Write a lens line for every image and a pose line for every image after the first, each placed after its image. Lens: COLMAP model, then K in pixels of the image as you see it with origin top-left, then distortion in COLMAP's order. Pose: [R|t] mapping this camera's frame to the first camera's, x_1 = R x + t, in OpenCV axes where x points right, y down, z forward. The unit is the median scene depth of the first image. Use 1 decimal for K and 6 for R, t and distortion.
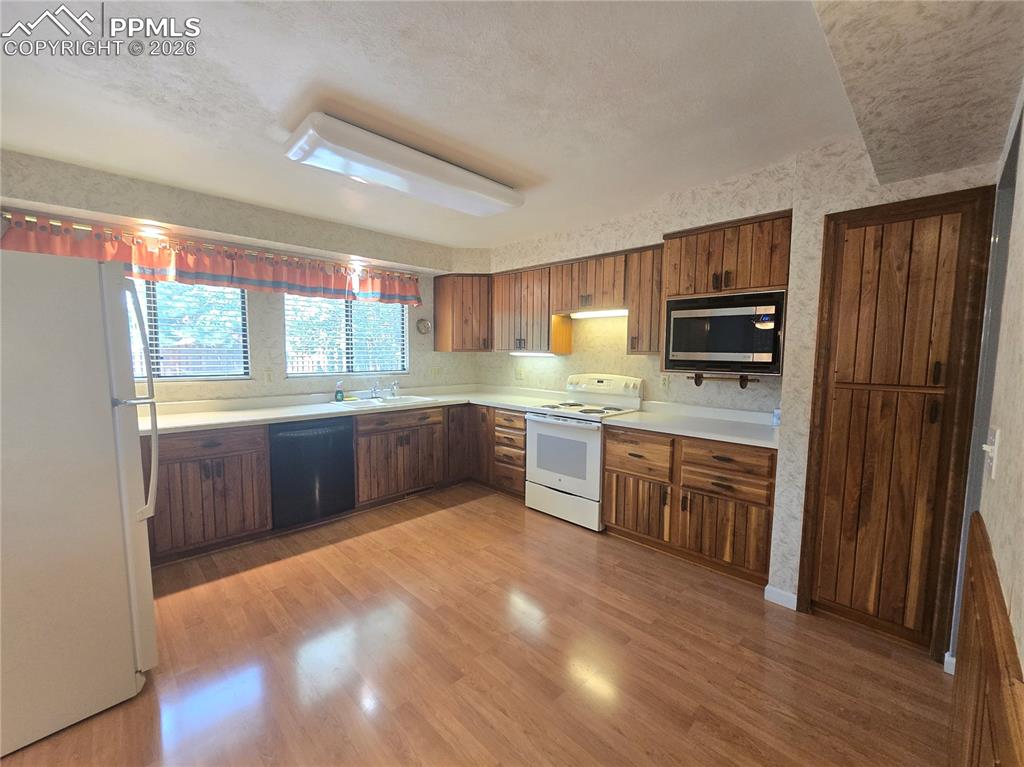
lens RADIAL K [[419.6, 0, 510.6], [0, 419.6, 384.4], [0, 0, 1]] dist [0.000577, 0.001654]
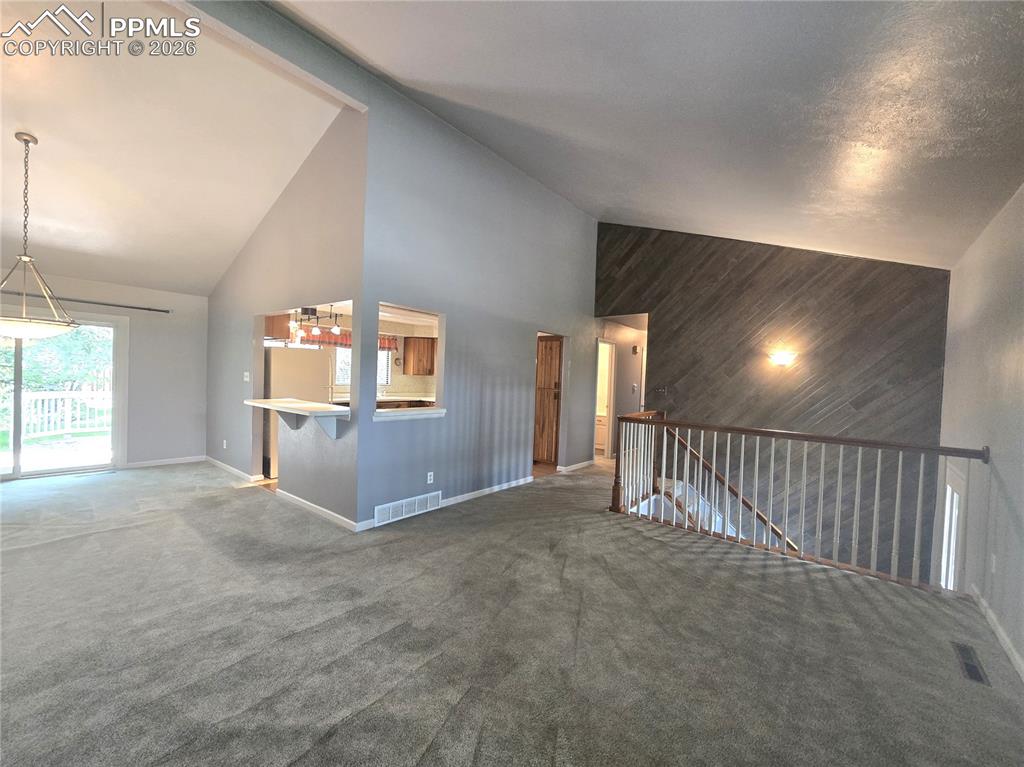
lens RADIAL K [[419.6, 0, 506.9], [0, 419.6, 387.1], [0, 0, 1]] dist [0.000577, 0.001654]
pose [[0.994020, 0.022094, 0.106942, 0.099441], [-0.016682, 0.998547, -0.051245, 0.078241], [-0.107918, 0.049155, 0.992944, -1.092660]]
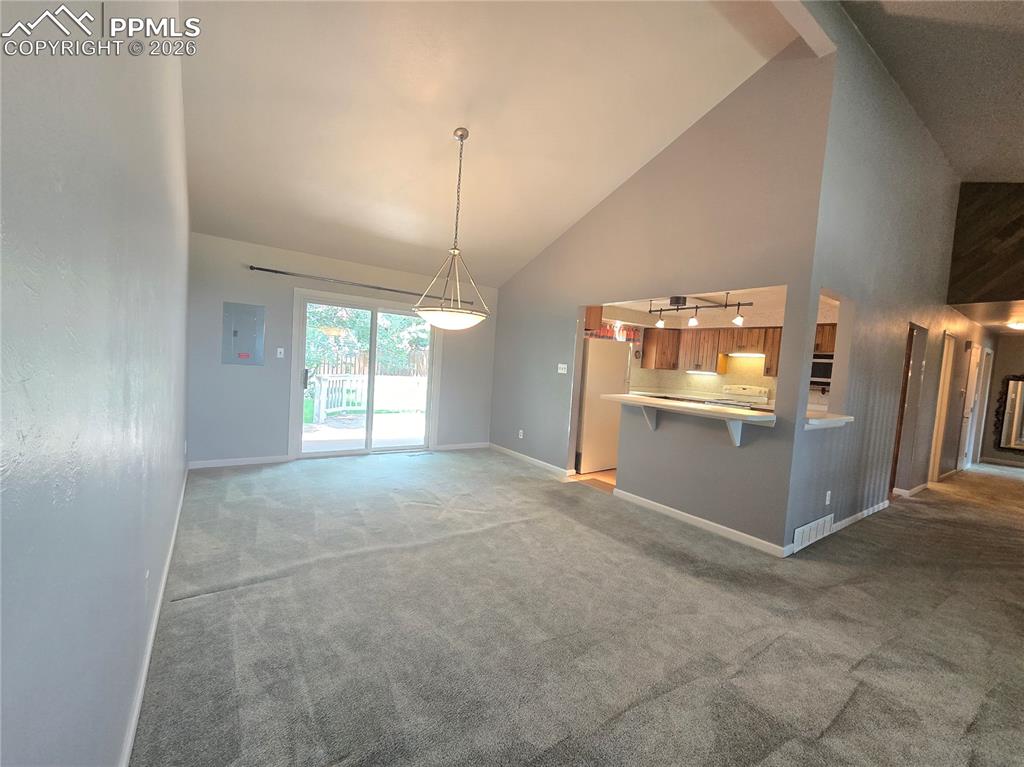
lens RADIAL K [[419.6, 0, 511.0], [0, 419.6, 386.6], [0, 0, 1]] dist [0.000577, 0.001654]
pose [[0.986062, 0.062047, -0.154374, -0.506050], [-0.065695, 0.997666, -0.018640, 0.081378], [0.152858, 0.028522, 0.987837, -0.996689]]
